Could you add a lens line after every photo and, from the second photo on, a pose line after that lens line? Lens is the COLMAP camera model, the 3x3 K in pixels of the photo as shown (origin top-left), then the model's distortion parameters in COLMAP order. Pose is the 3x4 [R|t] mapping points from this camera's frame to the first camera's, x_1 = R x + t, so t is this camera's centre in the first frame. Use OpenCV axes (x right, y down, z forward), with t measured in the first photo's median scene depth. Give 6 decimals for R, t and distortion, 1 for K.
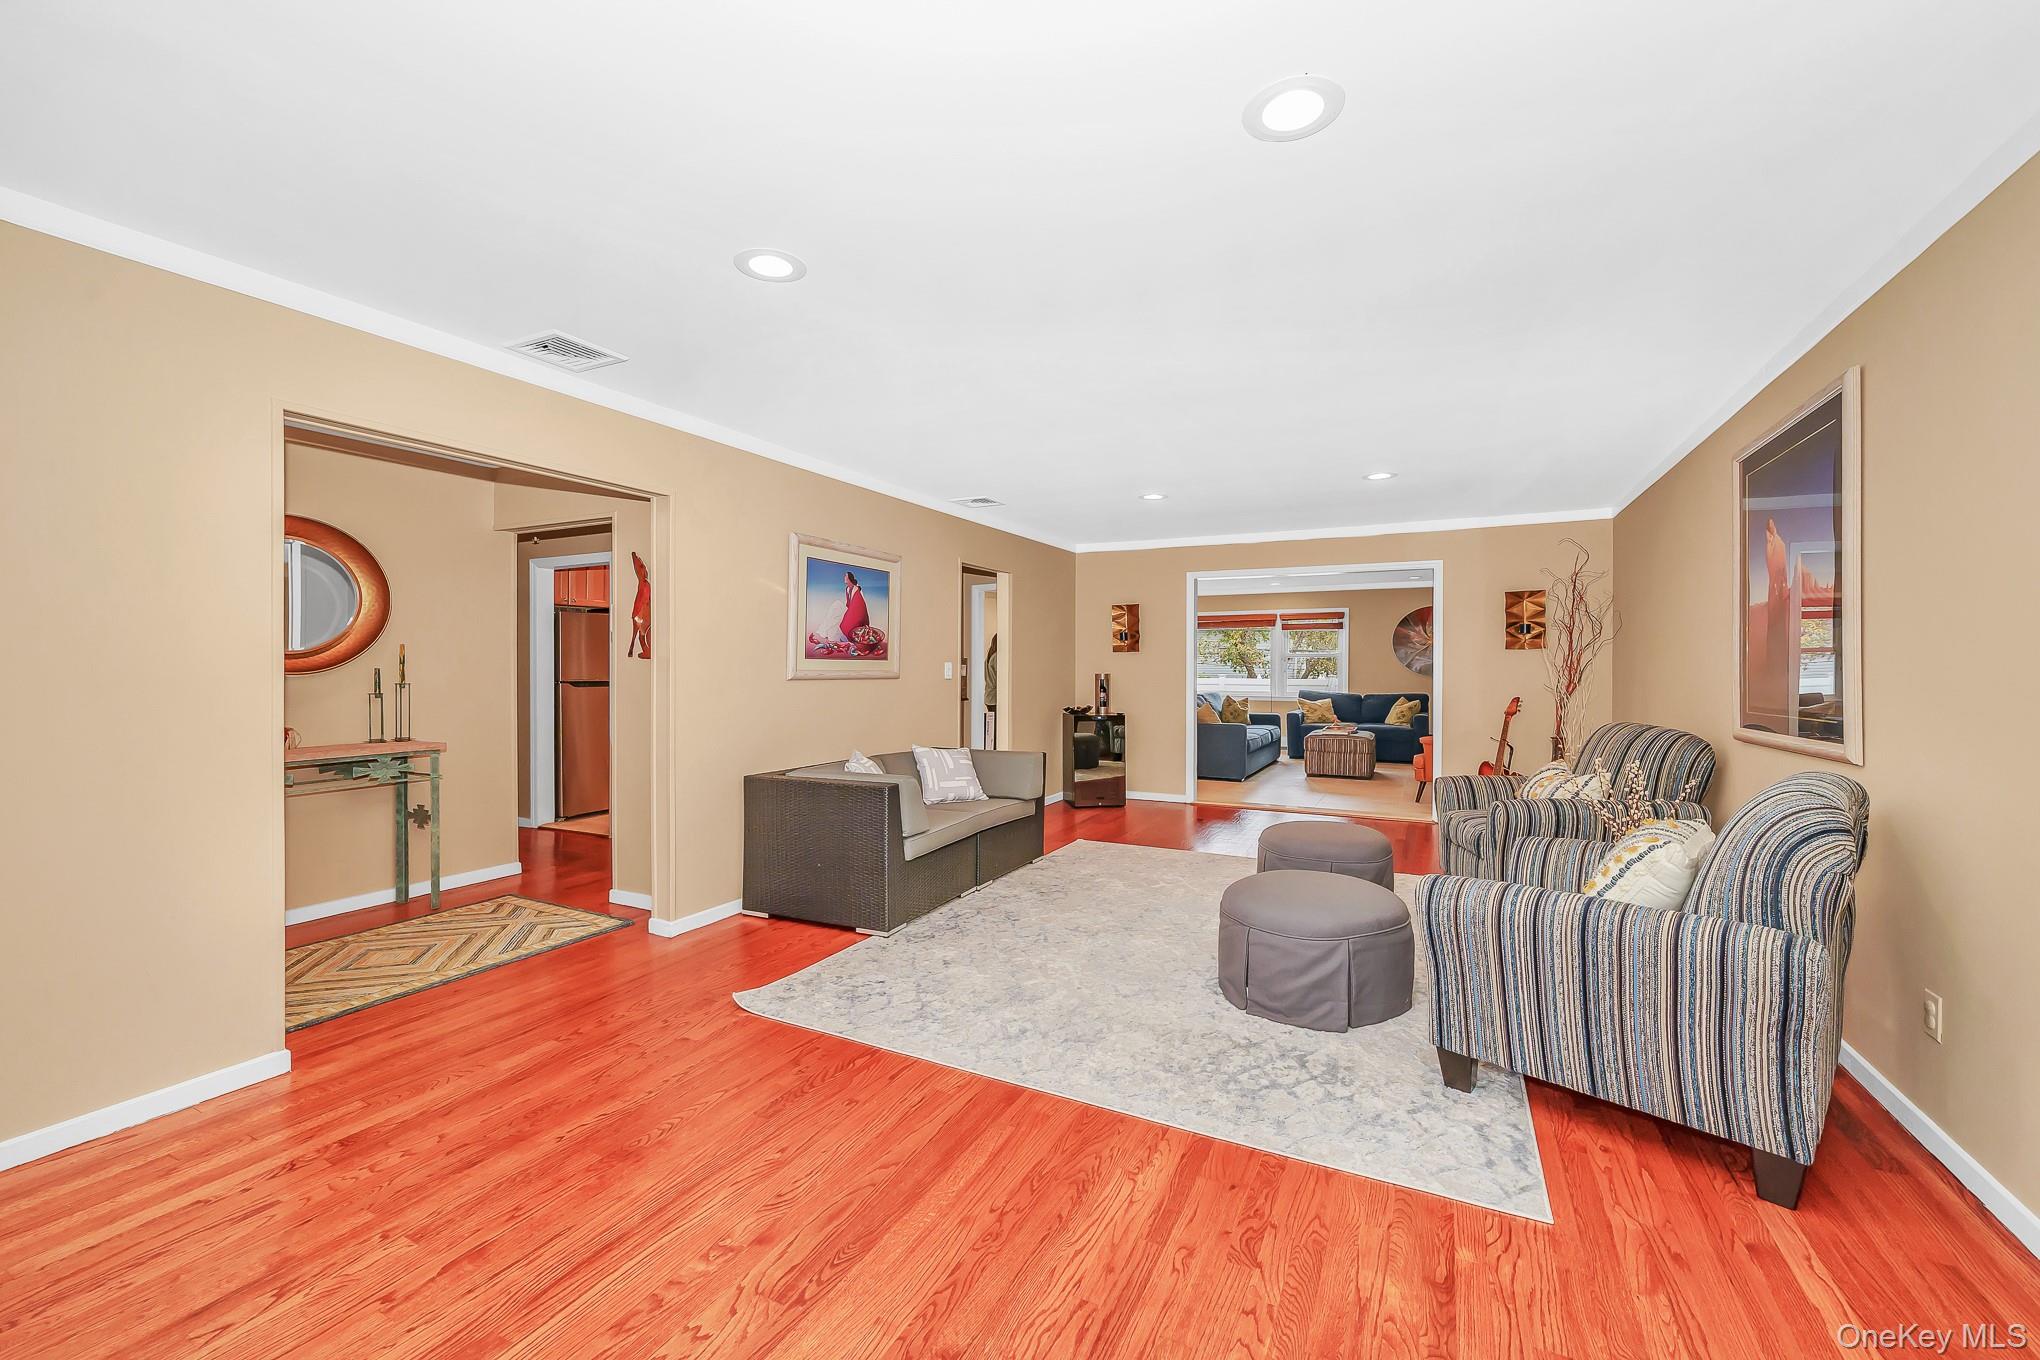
lens RADIAL K [[796.2, 0, 1115.5], [0, 796.2, 665.6], [0, 0, 1]] dist [-0.003615, -0.000007]
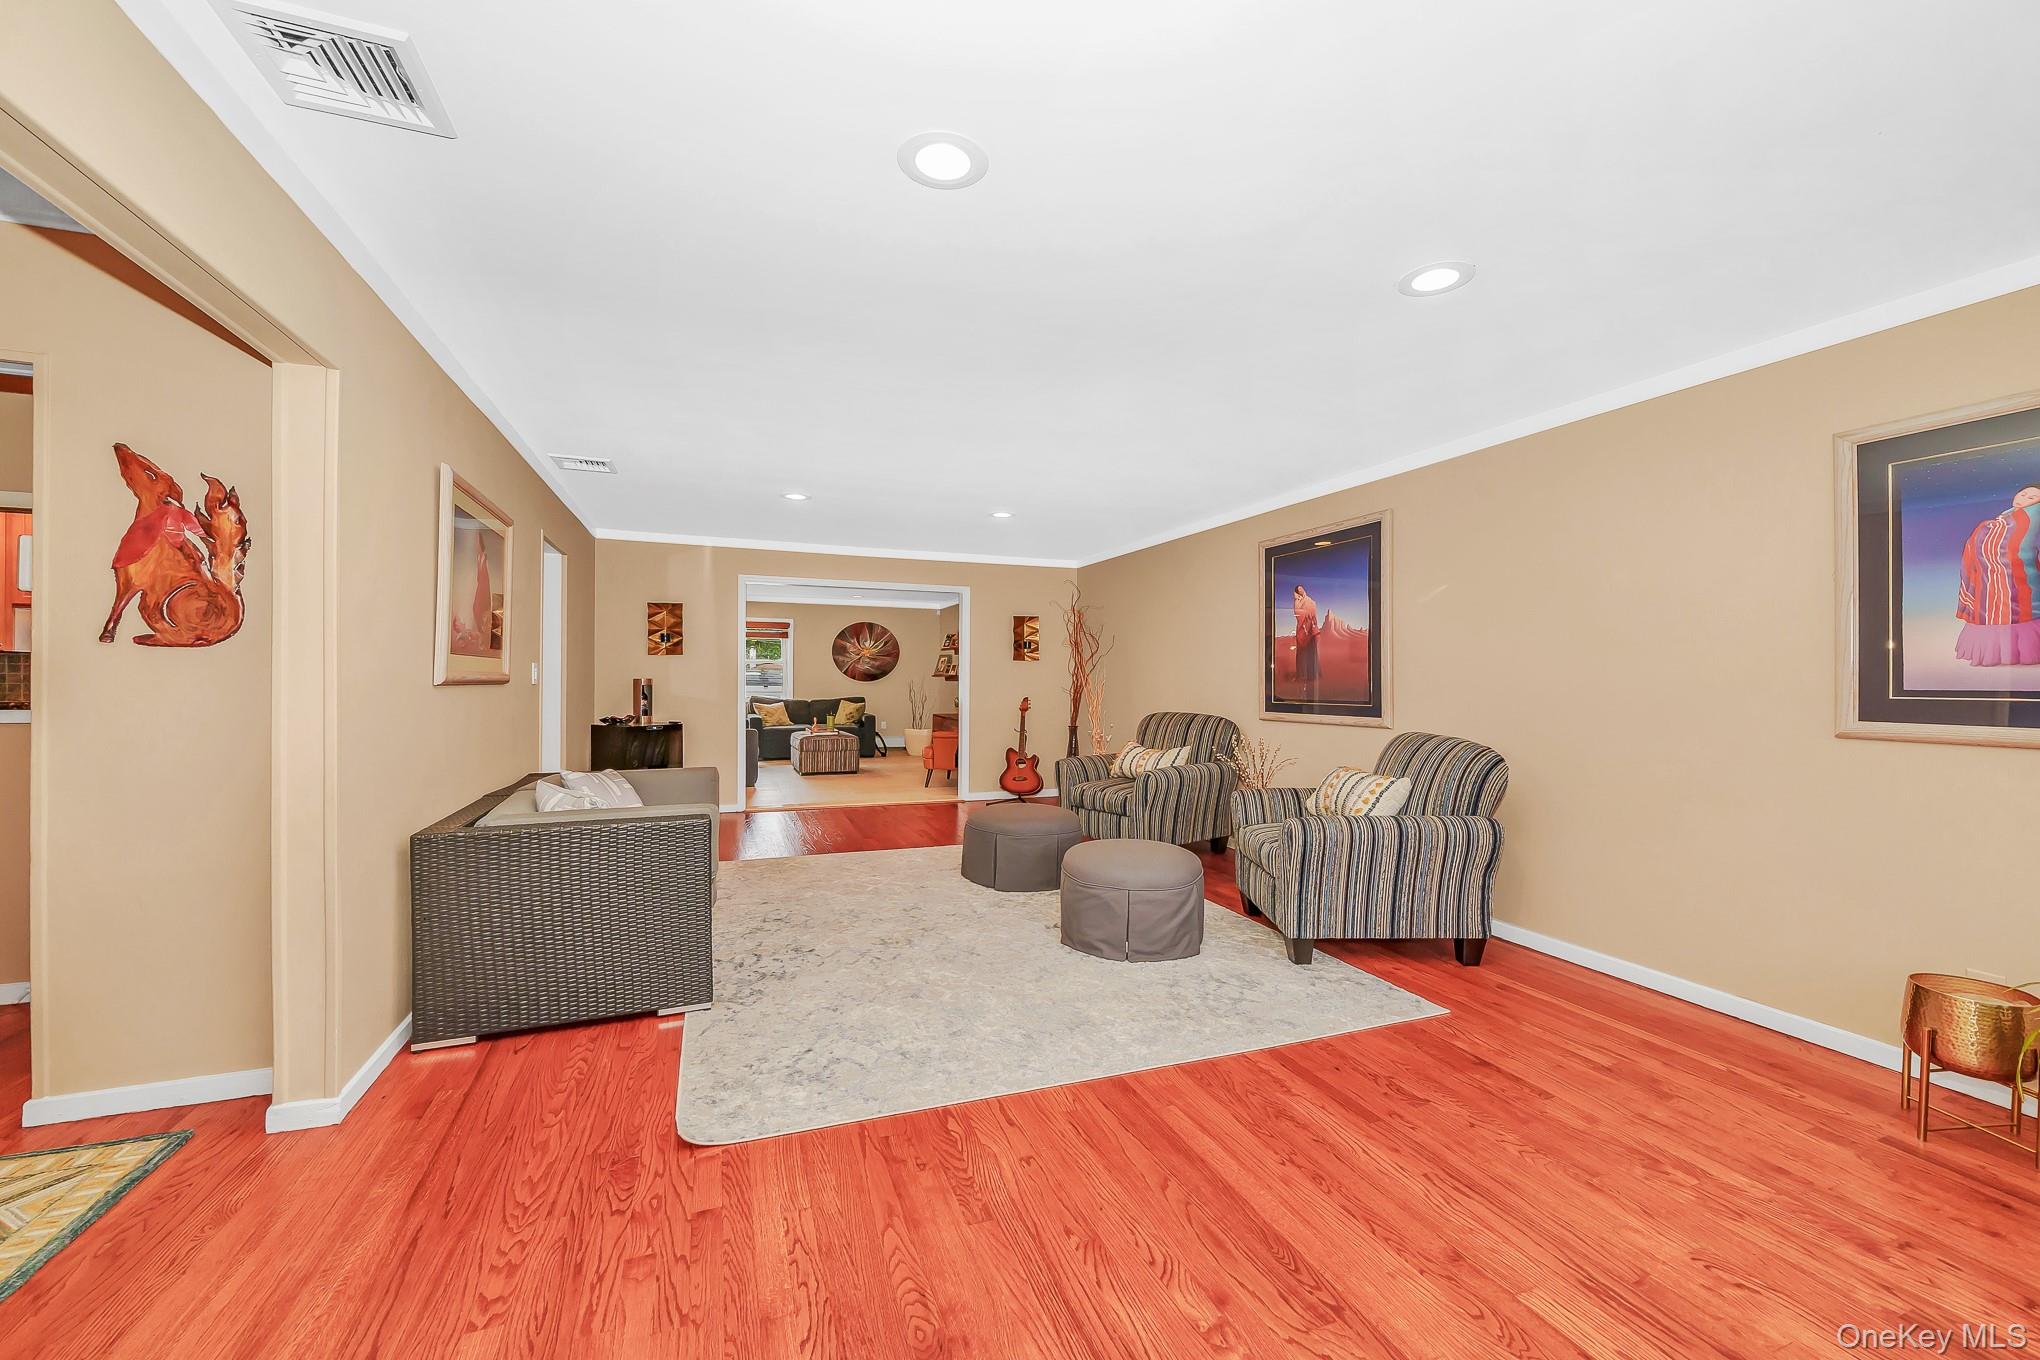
lens RADIAL K [[721.7, 0, 1006.6], [0, 721.7, 678.3], [0, 0, 1]] dist [-0.004104, -0.000036]
pose [[0.724204, 0.003412, 0.689577, -0.504225], [-0.007906, 0.999963, 0.003356, 0.006908], [-0.689540, -0.007882, 0.724205, 0.247245]]
